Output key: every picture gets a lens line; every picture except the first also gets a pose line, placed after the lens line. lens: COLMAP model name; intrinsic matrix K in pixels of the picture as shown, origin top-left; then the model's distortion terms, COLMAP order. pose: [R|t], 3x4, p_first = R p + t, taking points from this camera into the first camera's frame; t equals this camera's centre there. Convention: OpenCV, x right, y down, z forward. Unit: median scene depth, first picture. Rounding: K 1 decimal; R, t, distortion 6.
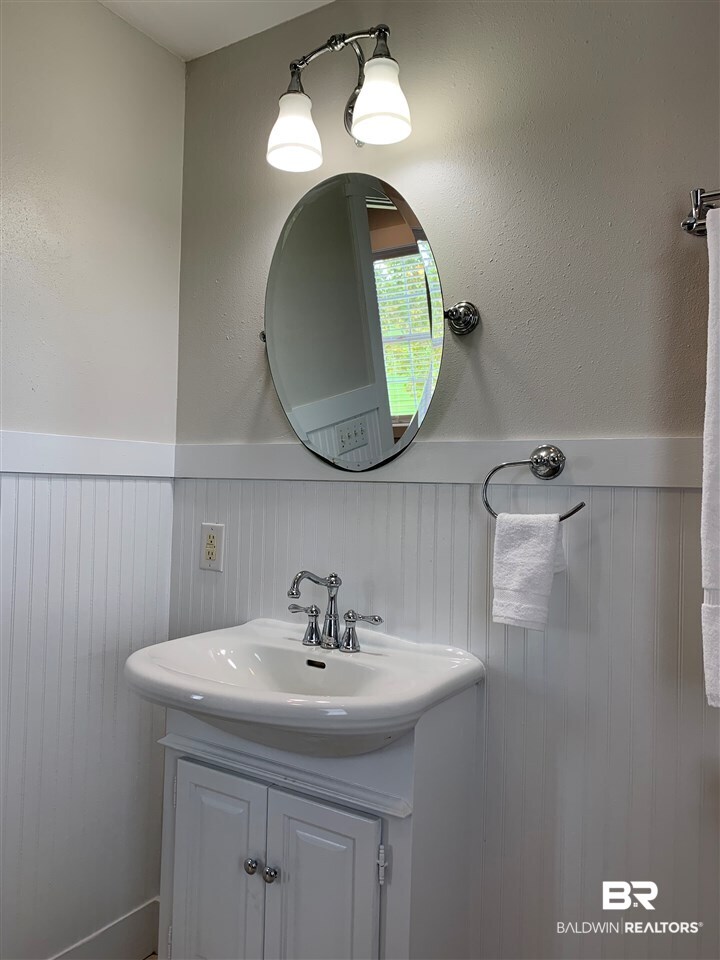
lens RADIAL K [[746.6, 0, 360.0], [0, 746.6, 480.0], [0, 0, 1]] dist [0.098411, -0.174934]
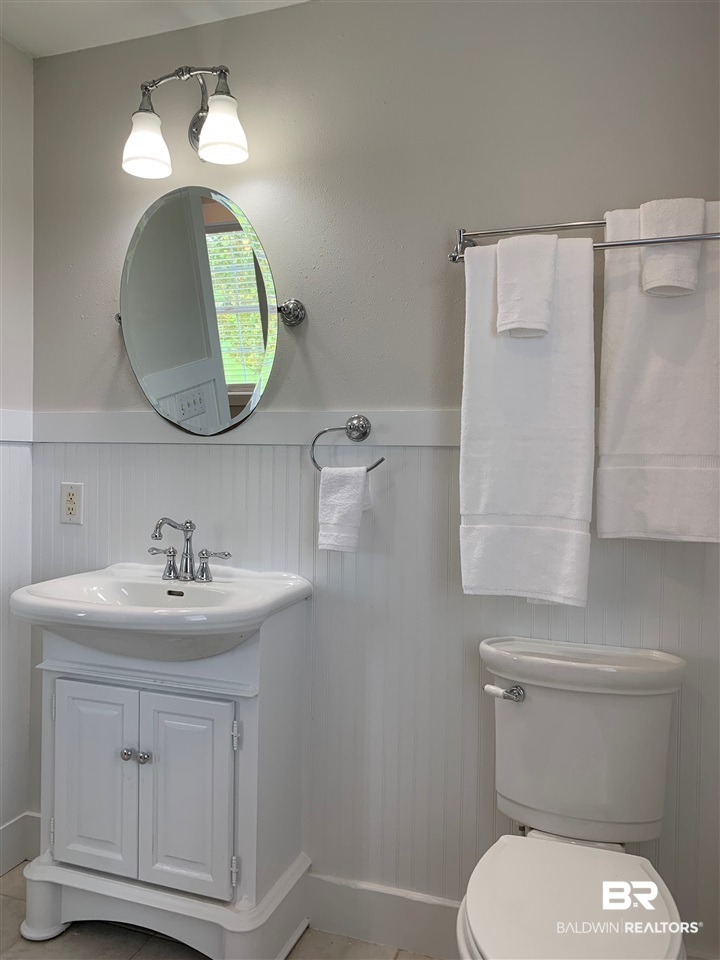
lens RADIAL K [[746.6, 0, 360.0], [0, 746.6, 480.0], [0, 0, 1]] dist [0.098411, -0.174934]
pose [[0.972854, -0.016292, 0.230846, -0.048235], [0.006299, 0.999013, 0.043963, 0.009182], [-0.231335, -0.041315, 0.971997, -0.260517]]
